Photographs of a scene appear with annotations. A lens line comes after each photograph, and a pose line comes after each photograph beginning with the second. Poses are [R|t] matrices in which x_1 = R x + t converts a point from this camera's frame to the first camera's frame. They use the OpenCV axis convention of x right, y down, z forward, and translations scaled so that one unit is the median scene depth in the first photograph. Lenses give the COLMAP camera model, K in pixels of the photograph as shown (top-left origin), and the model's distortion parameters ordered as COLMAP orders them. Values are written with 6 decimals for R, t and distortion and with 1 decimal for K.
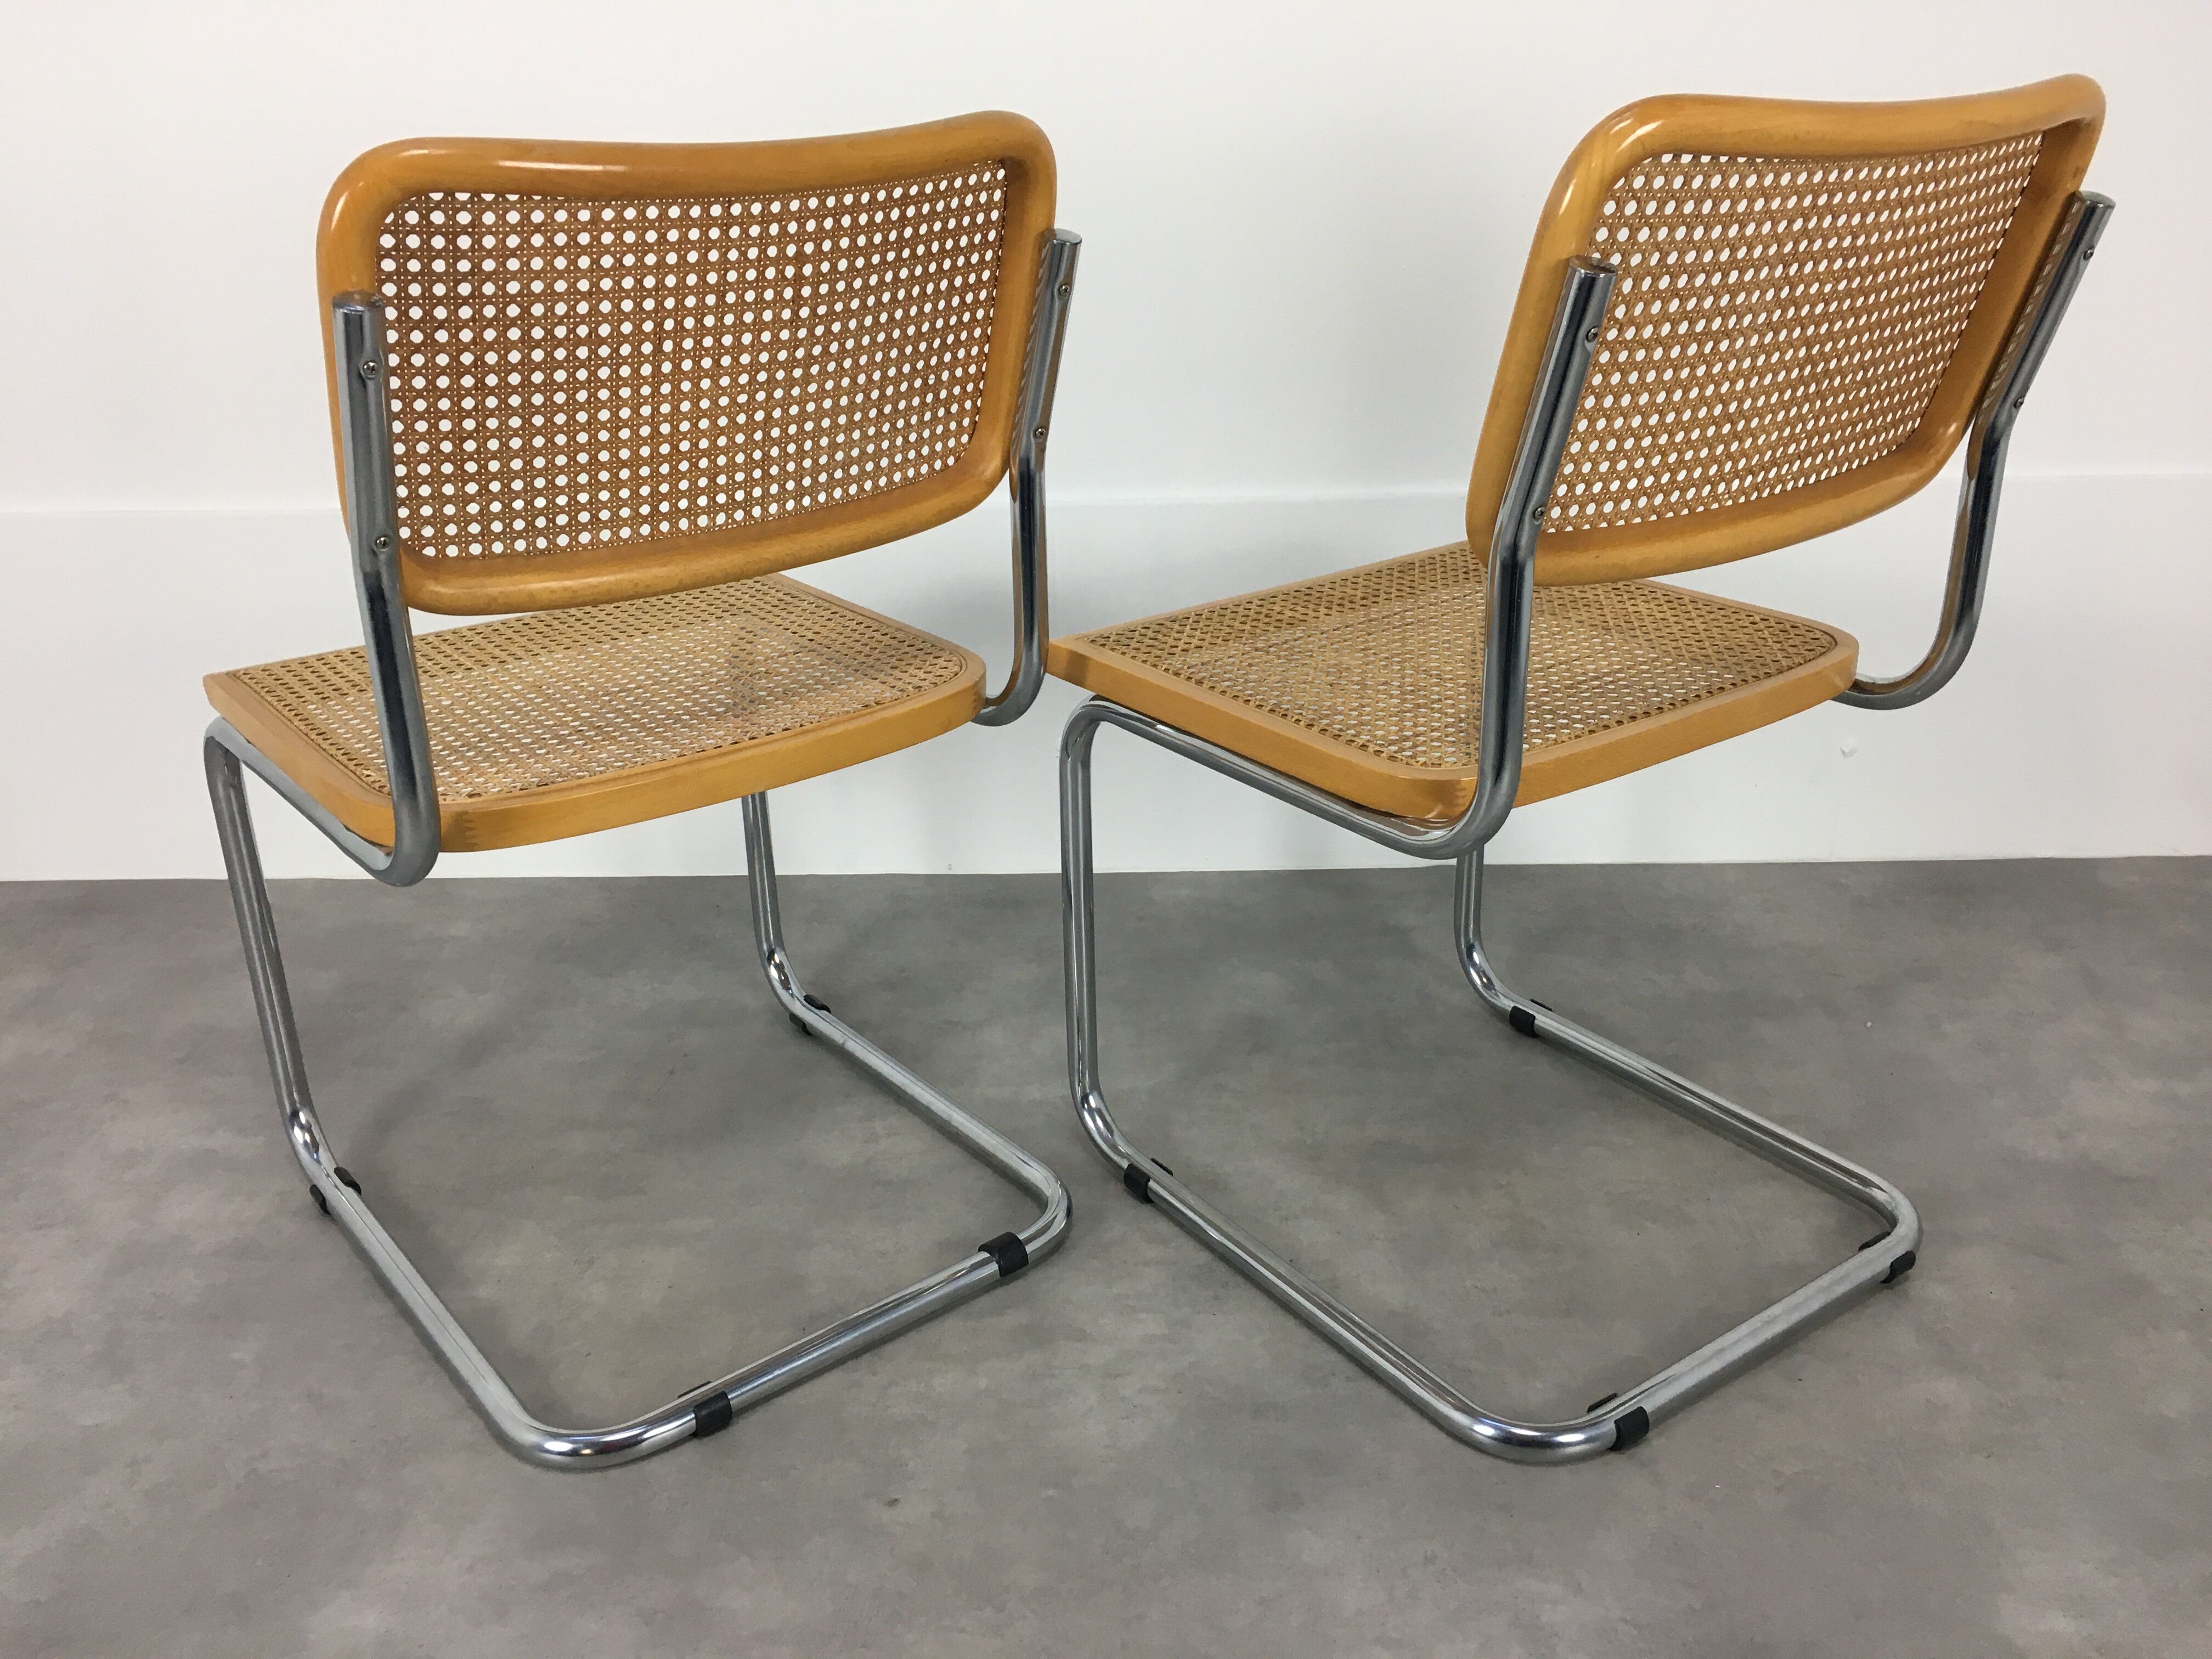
lens RADIAL K [[1866.3, 0, 1106.0], [0, 1866.3, 829.5], [0, 0, 1]] dist [0.069426, -0.098219]
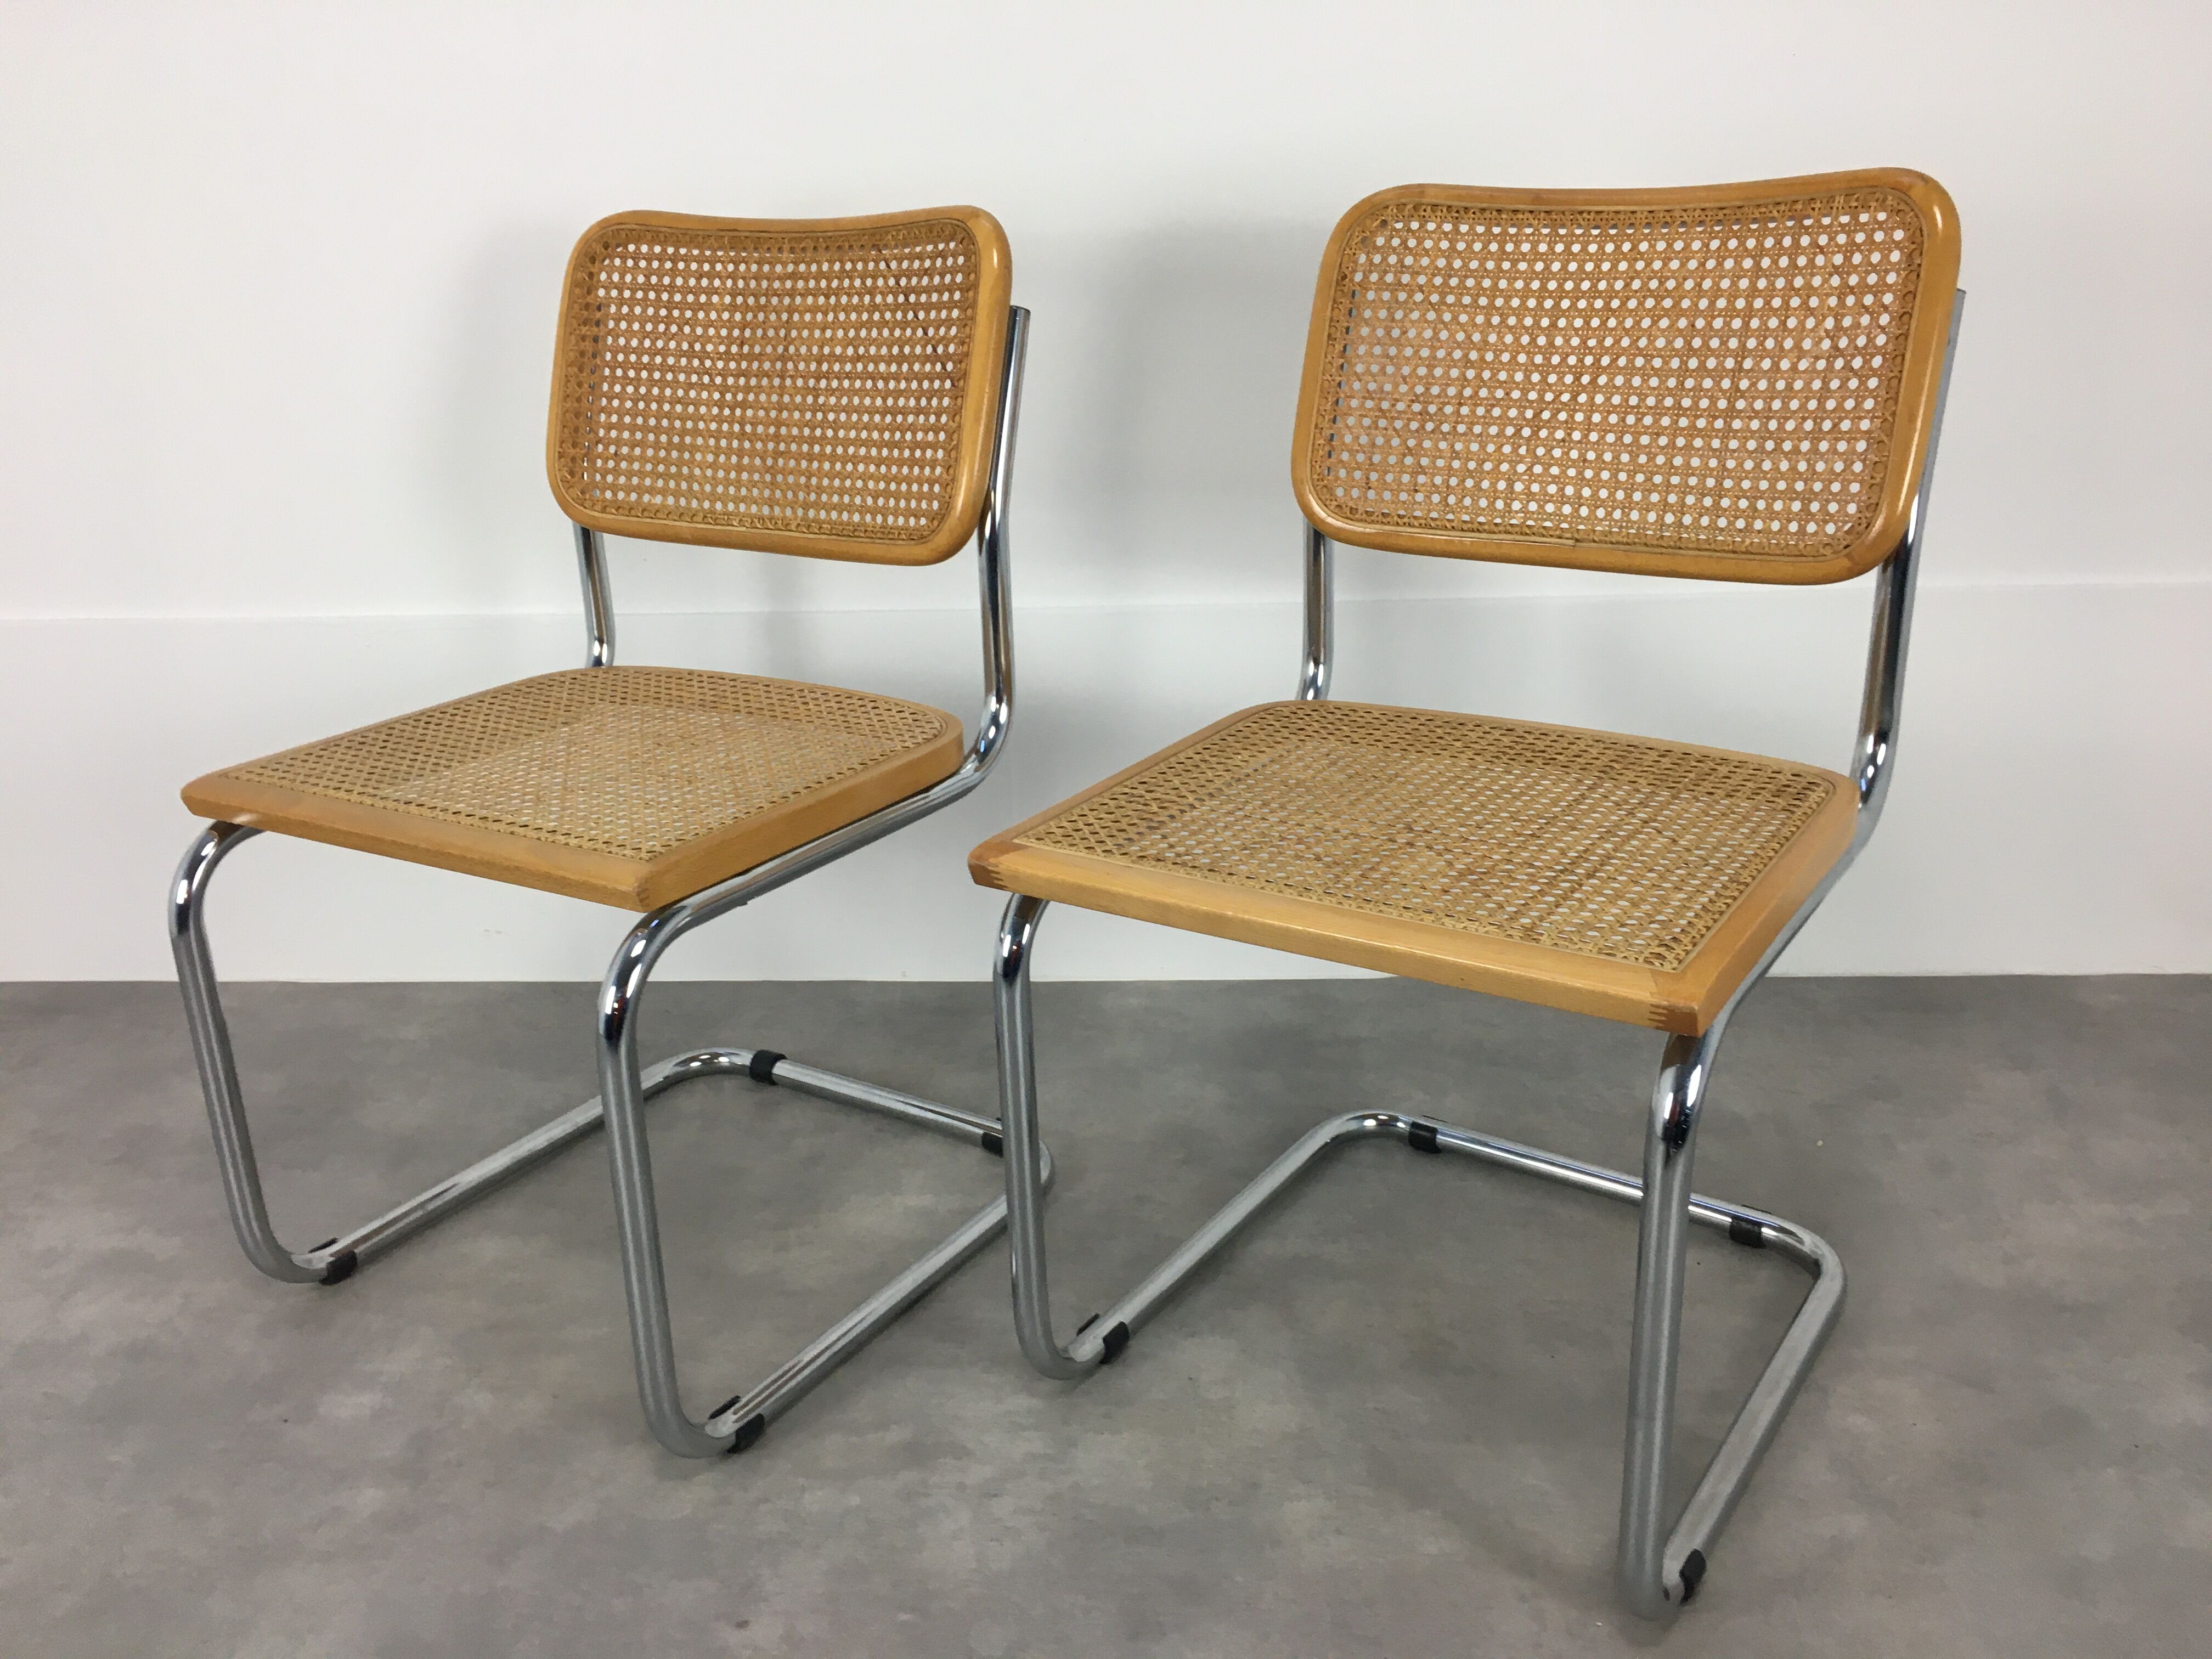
lens RADIAL K [[1866.3, 0, 1106.0], [0, 1866.3, 829.5], [0, 0, 1]] dist [0.069426, -0.098219]
pose [[0.999122, 0.004701, -0.041628, 0.102840], [-0.007359, 0.997927, -0.063931, 0.009525], [0.041241, 0.064181, 0.997086, 0.012904]]
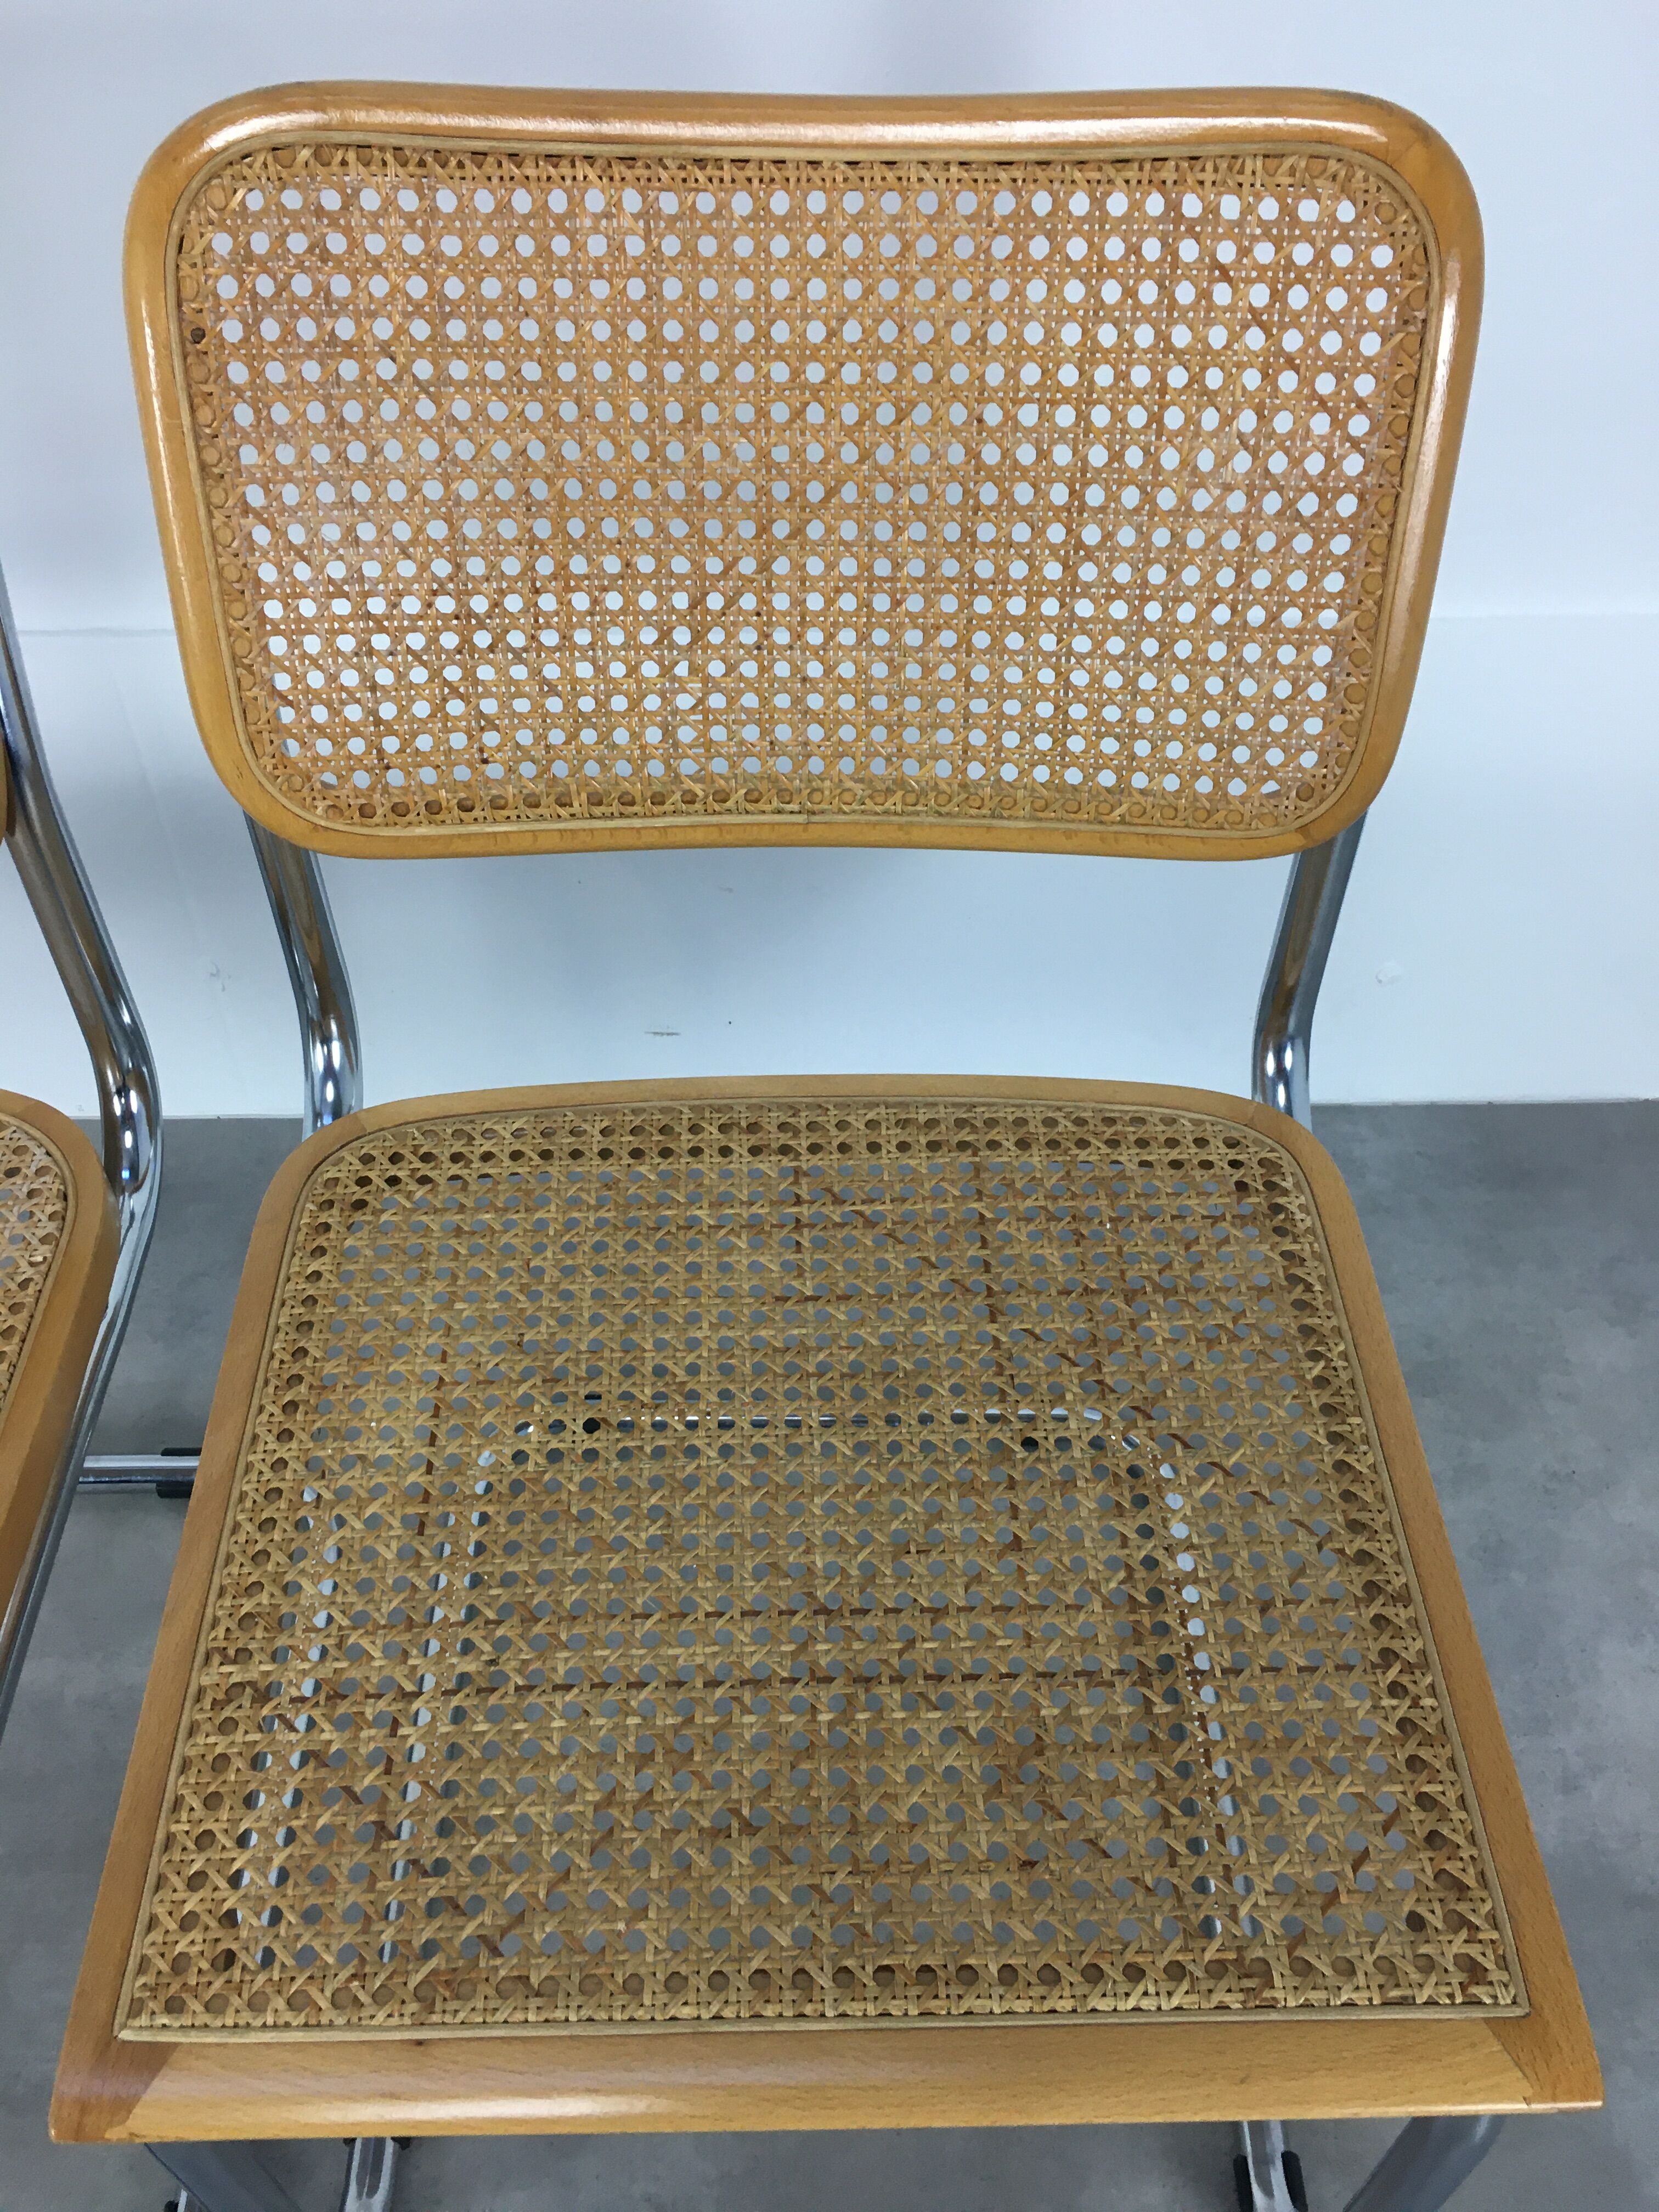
lens RADIAL K [[1866.3, 0, 829.5], [0, 1866.3, 1106.0], [0, 0, 1]] dist [0.069426, -0.098219]
pose [[0.844214, -0.374502, 0.383472, 0.071123], [0.190135, 0.878133, 0.439011, -0.381962], [-0.501150, -0.297708, 0.812538, 0.540099]]
